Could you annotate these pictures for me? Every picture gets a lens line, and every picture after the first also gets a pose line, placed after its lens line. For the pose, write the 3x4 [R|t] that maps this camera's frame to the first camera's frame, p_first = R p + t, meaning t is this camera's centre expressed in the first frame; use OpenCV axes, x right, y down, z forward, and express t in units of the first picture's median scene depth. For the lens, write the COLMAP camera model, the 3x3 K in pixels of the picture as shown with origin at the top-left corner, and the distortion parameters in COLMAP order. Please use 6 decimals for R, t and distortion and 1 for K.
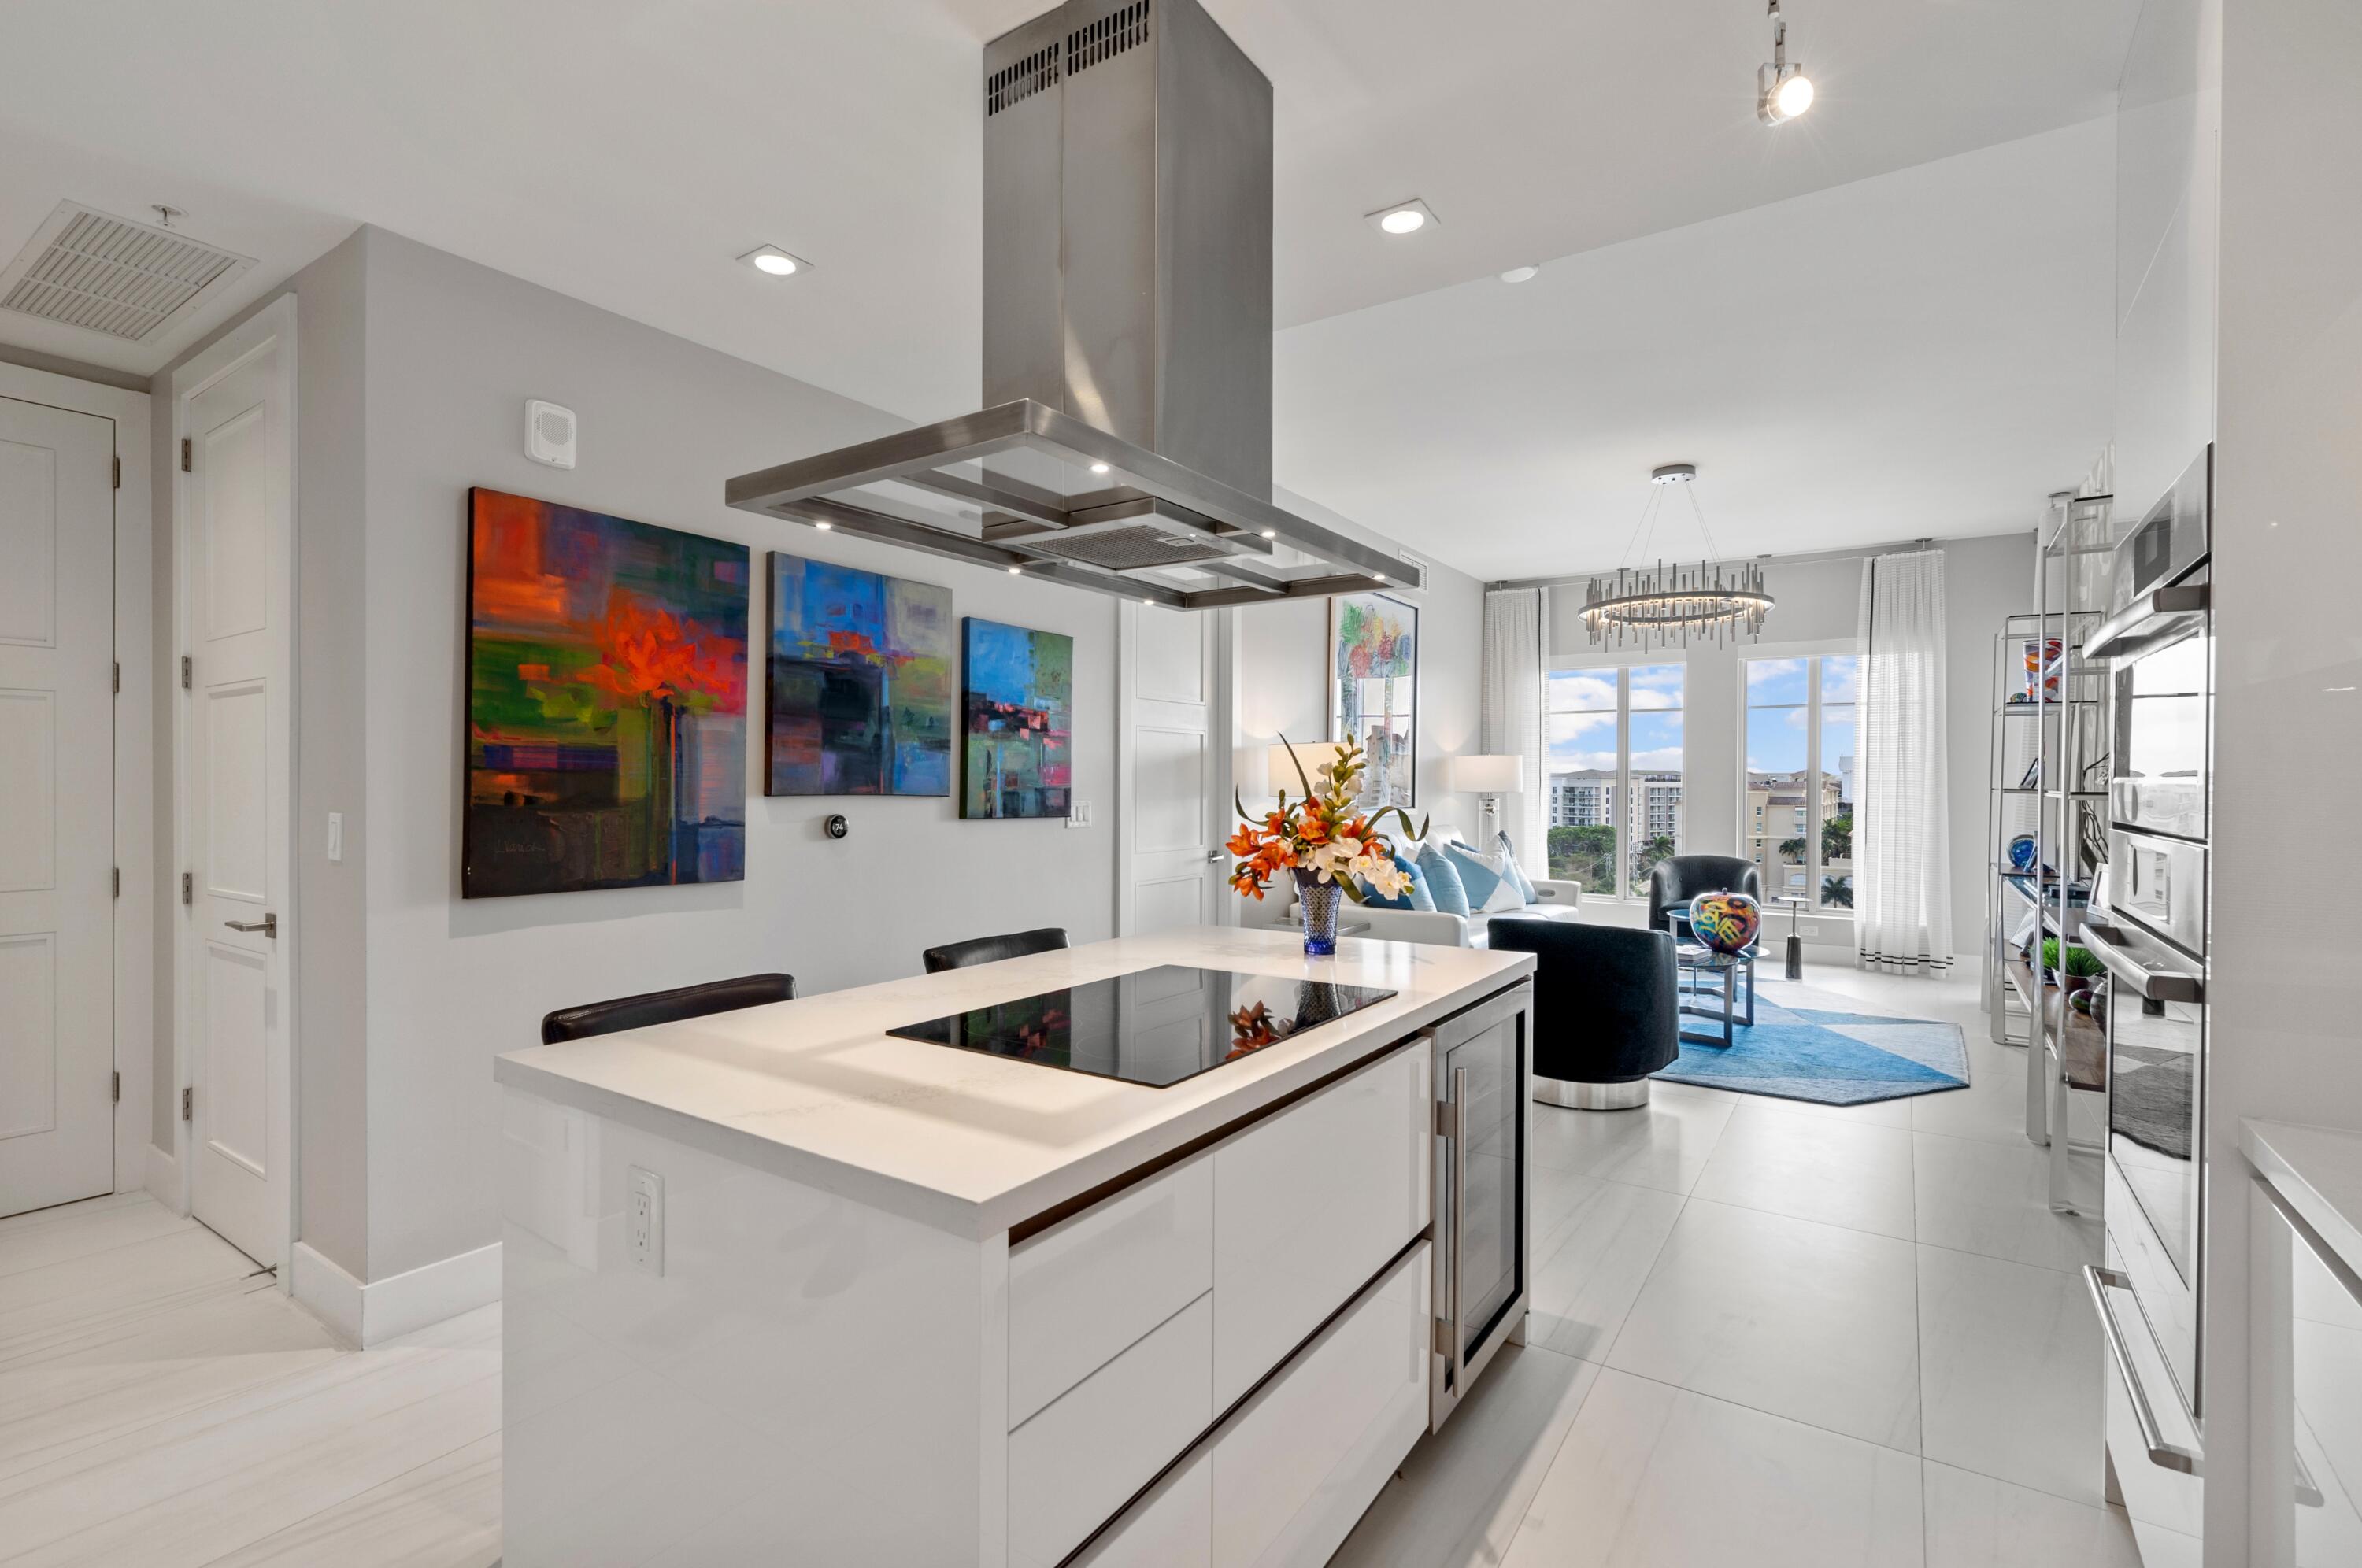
lens RADIAL K [[1081.8, 0, 1186.0], [0, 1081.8, 788.8], [0, 0, 1]] dist [-0.006108, 0.001924]
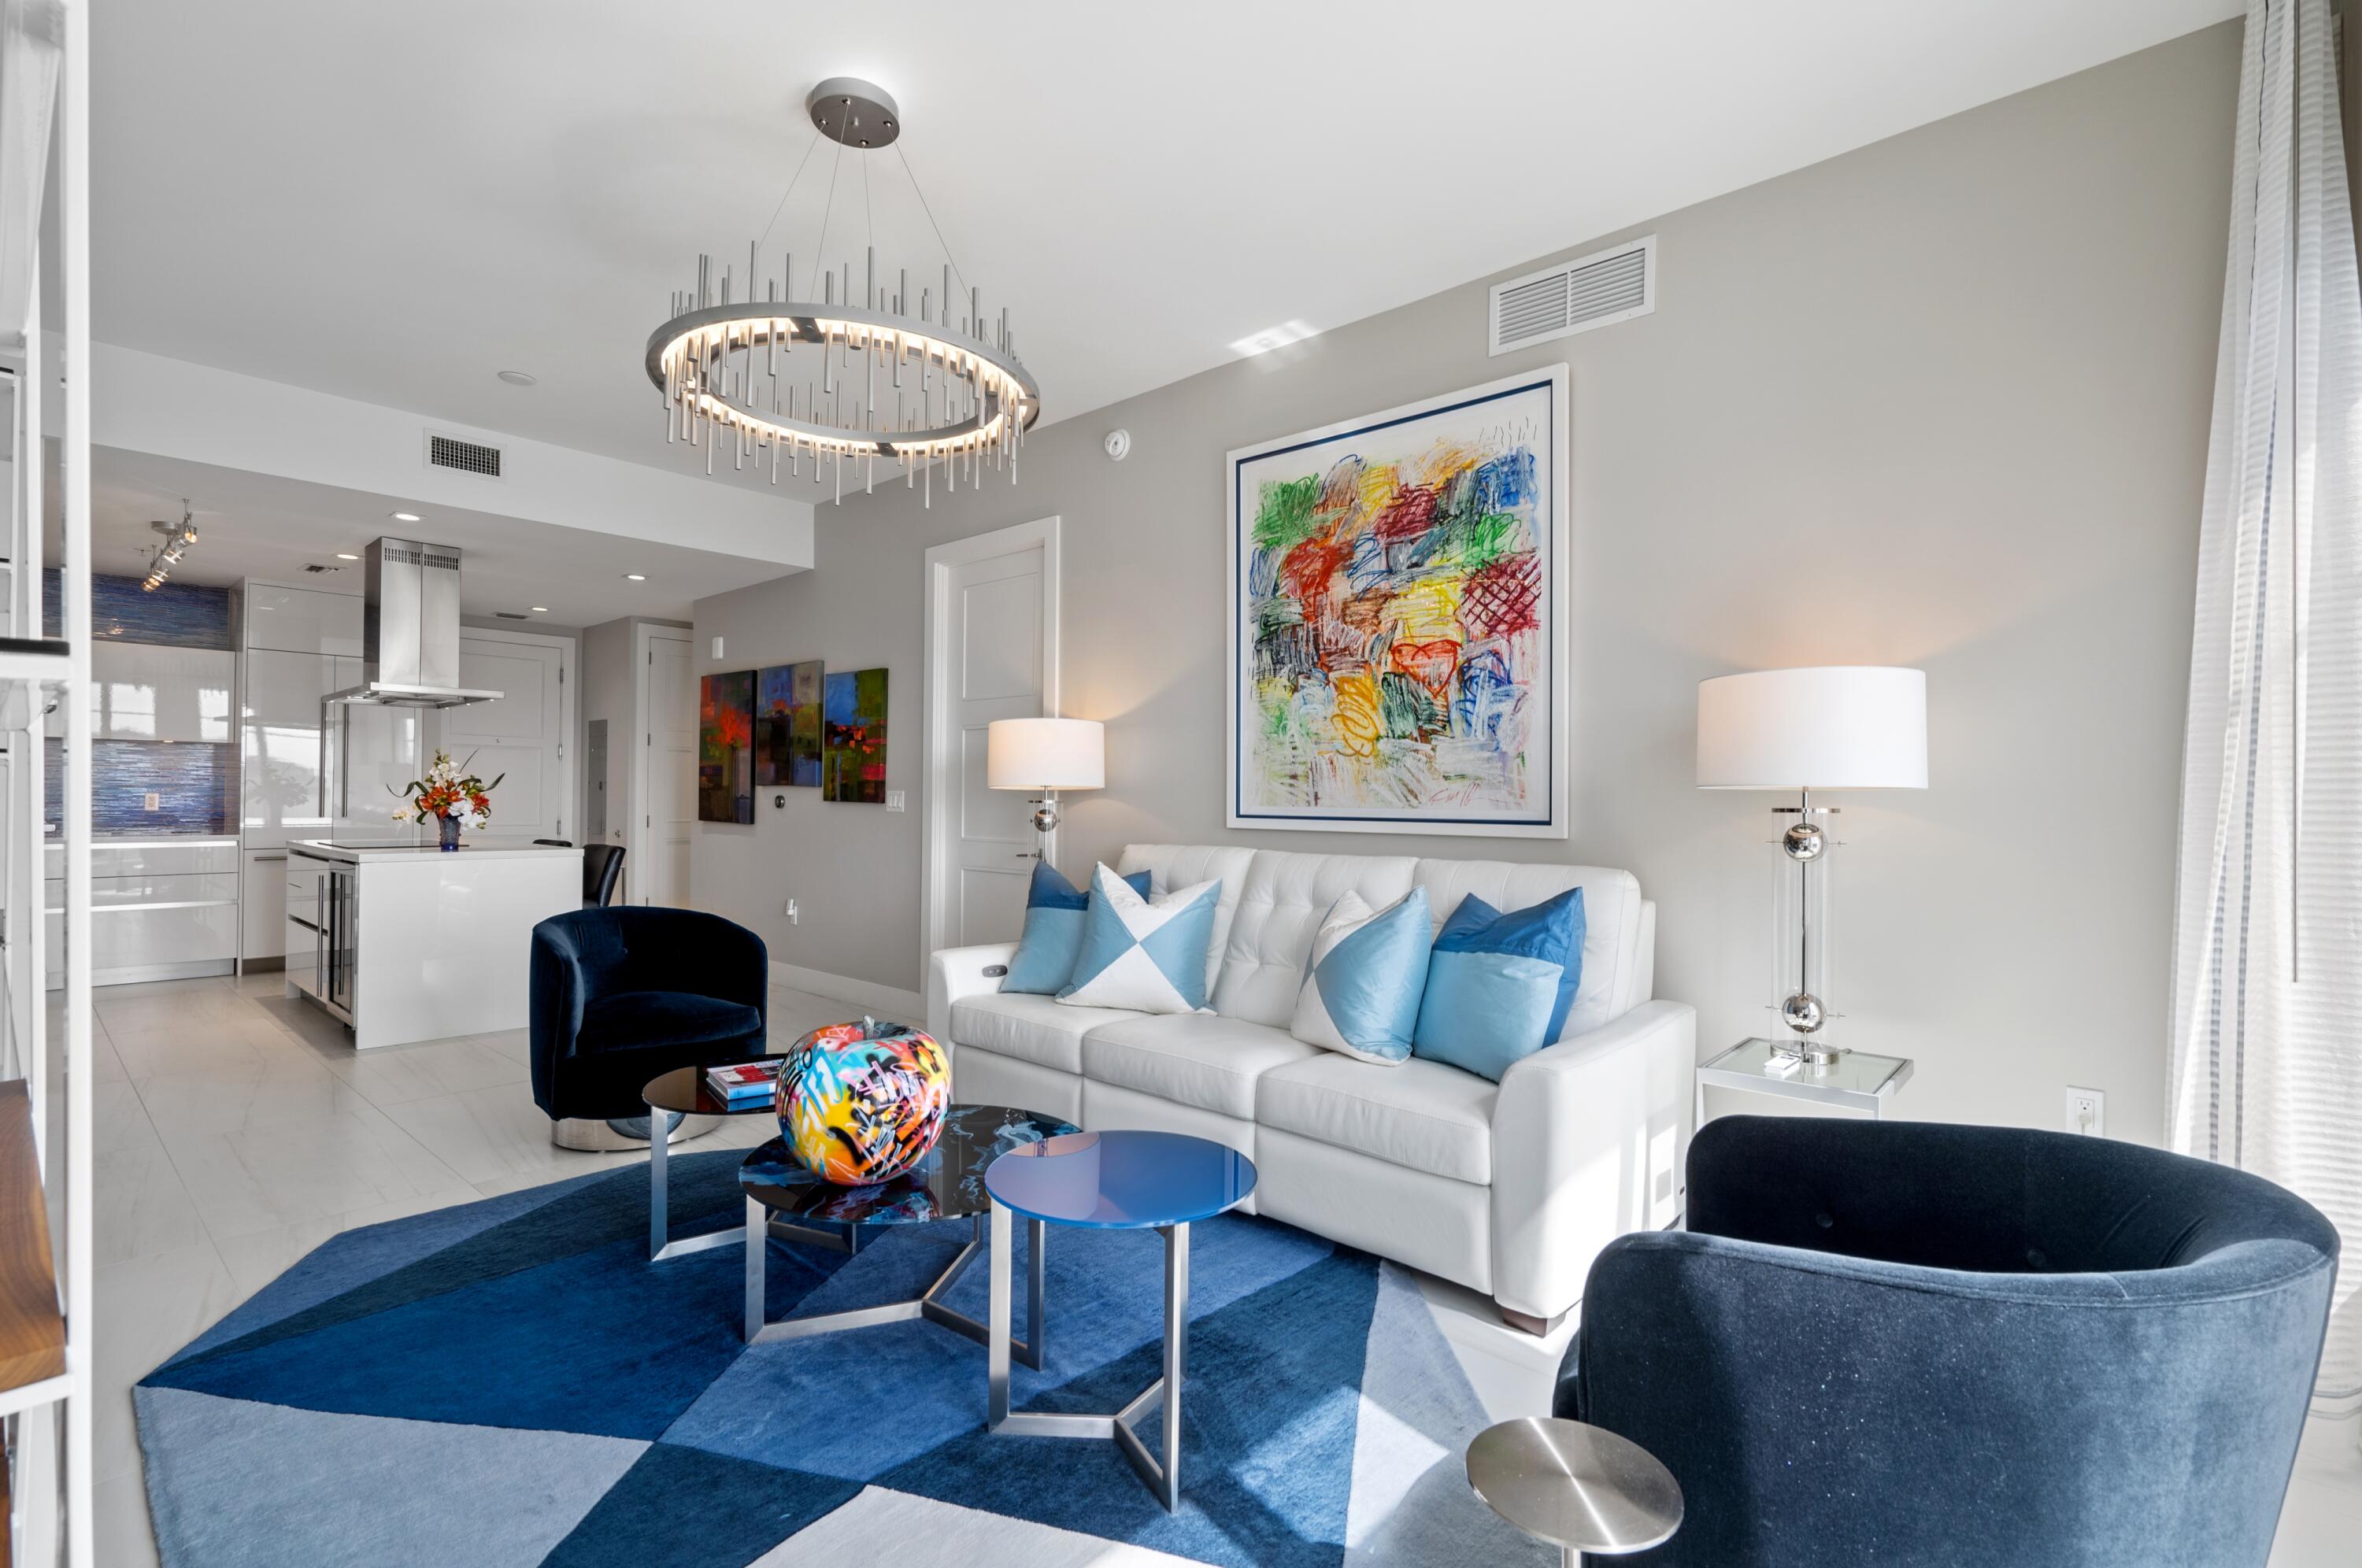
lens RADIAL K [[1081.8, 0, 1186.0], [0, 1081.8, 788.8], [0, 0, 1]] dist [-0.006108, 0.001924]
pose [[-0.141856, -0.008455, -0.989851, 1.551178], [-0.010791, 0.999917, -0.006995, 0.018471], [0.989828, 0.009690, -0.141936, 2.089477]]
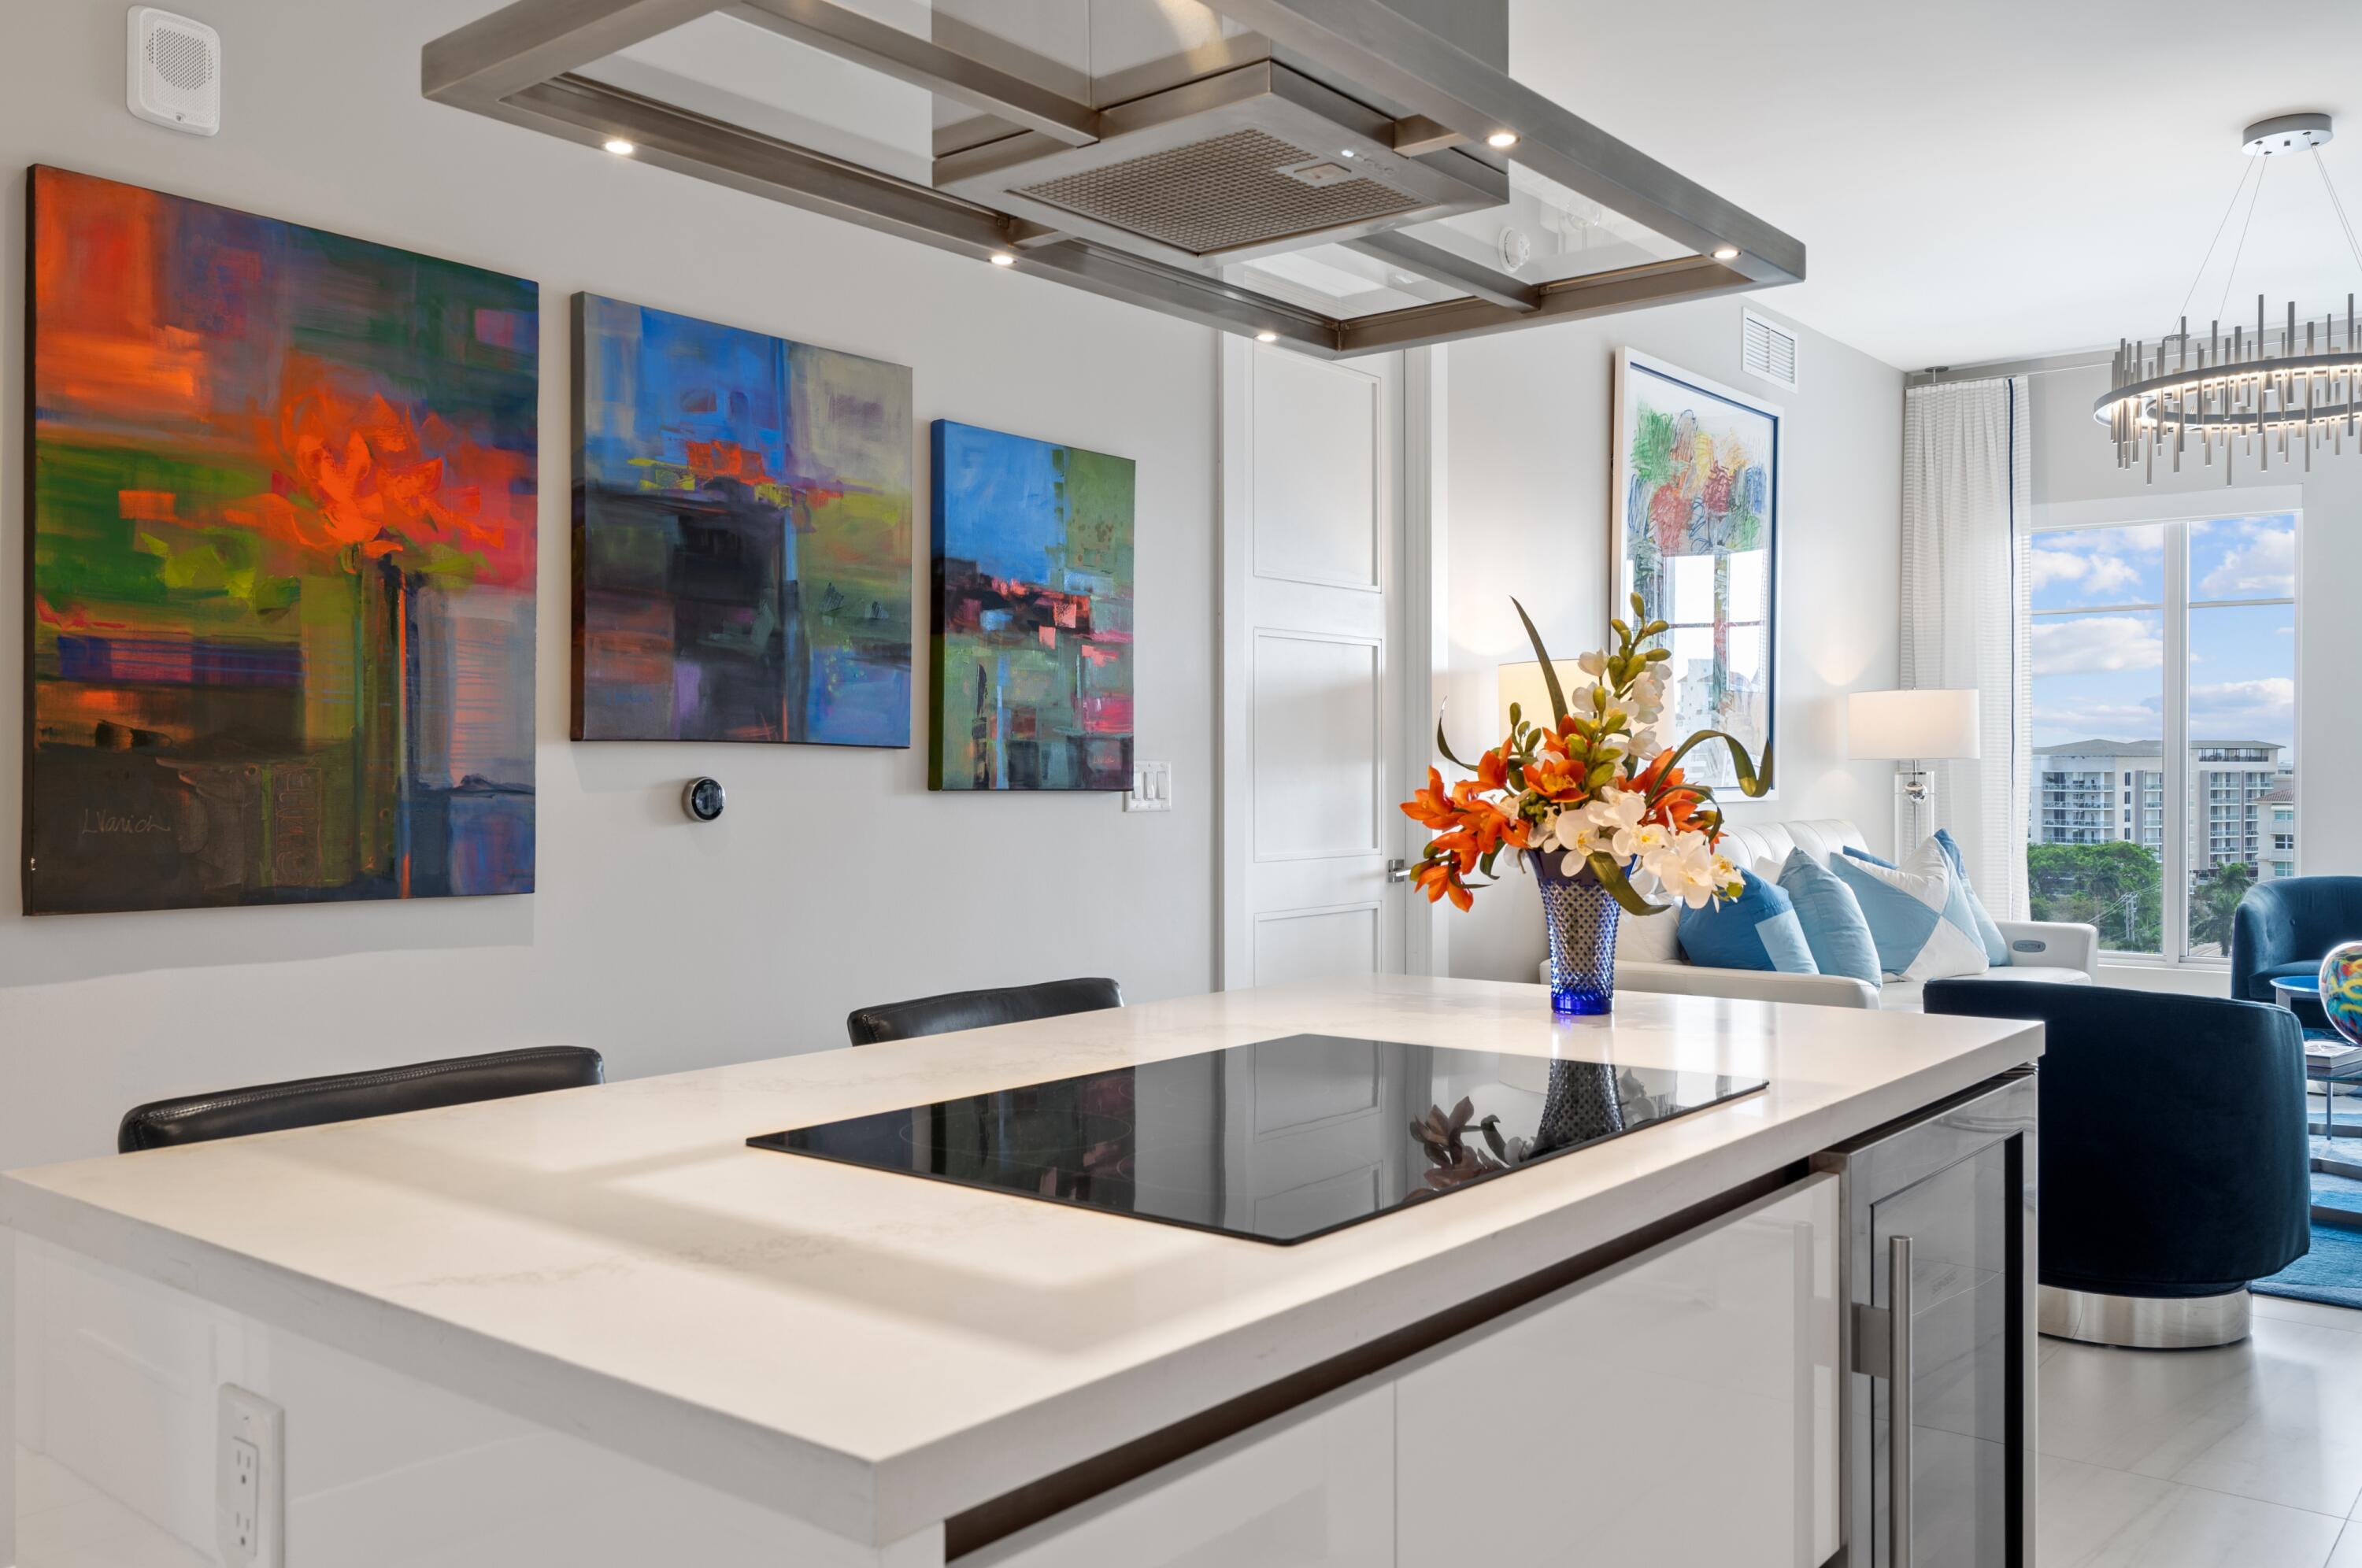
lens RADIAL K [[1906.3, 0, 1187.4], [0, 1906.3, 791.0], [0, 0, 1]] dist [0.014723, -0.008068]
pose [[0.996361, -0.005513, -0.085058, 0.003122], [0.005966, 0.999969, 0.005069, 0.028703], [0.085028, -0.005558, 0.996363, 0.062022]]
